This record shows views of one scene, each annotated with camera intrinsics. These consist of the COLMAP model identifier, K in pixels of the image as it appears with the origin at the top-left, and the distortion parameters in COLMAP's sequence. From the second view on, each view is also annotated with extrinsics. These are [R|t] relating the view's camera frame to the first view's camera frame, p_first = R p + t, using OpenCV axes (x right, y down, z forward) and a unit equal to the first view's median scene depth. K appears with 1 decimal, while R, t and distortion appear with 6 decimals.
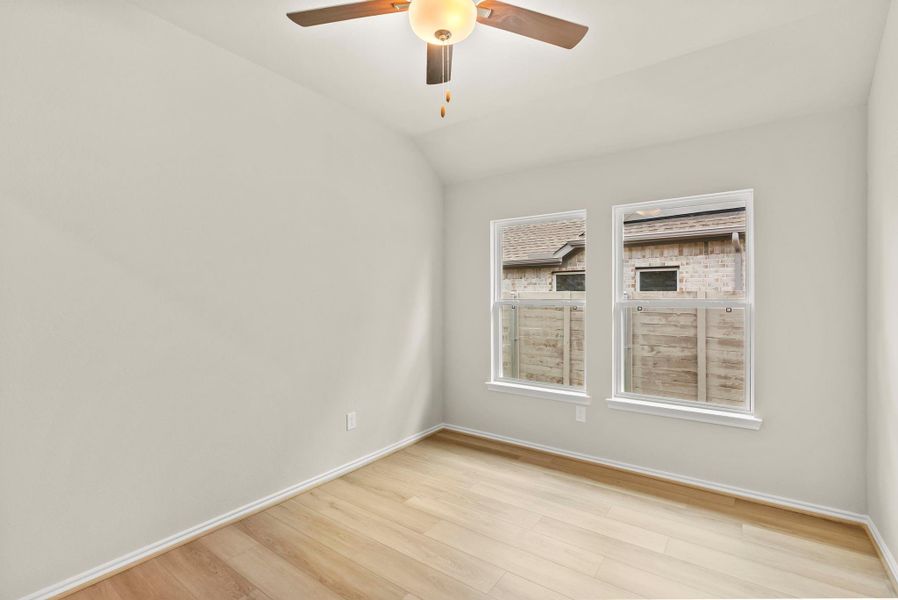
lens RADIAL K [[409.9, 0, 442.9], [0, 409.9, 297.8], [0, 0, 1]] dist [-0.006904, 0.001535]
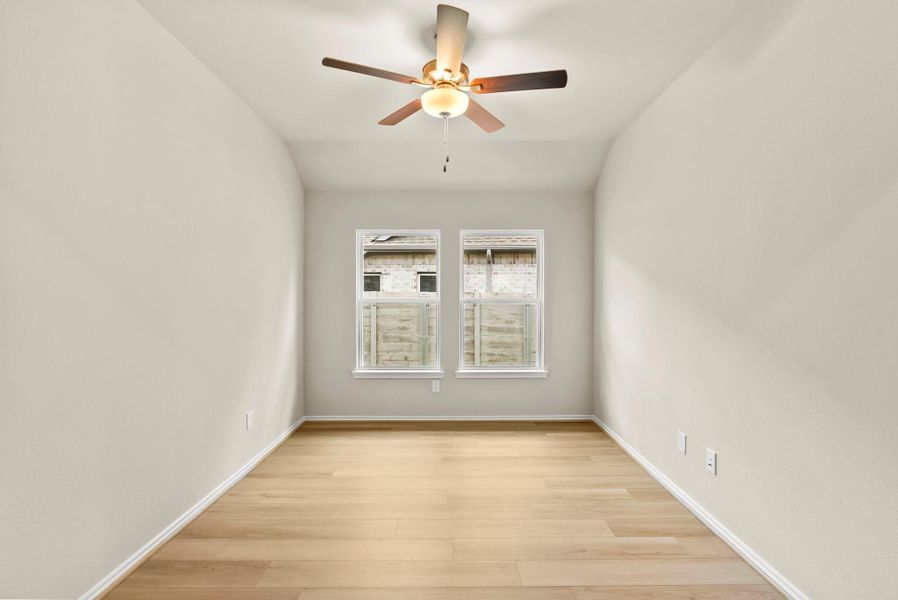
lens RADIAL K [[409.9, 0, 450.3], [0, 409.9, 304.3], [0, 0, 1]] dist [-0.006904, 0.001535]
pose [[0.815754, -0.009795, 0.578316, -0.324248], [0.000119, 0.999859, 0.016767, 0.000857], [-0.578399, -0.013609, 0.815640, -0.077322]]
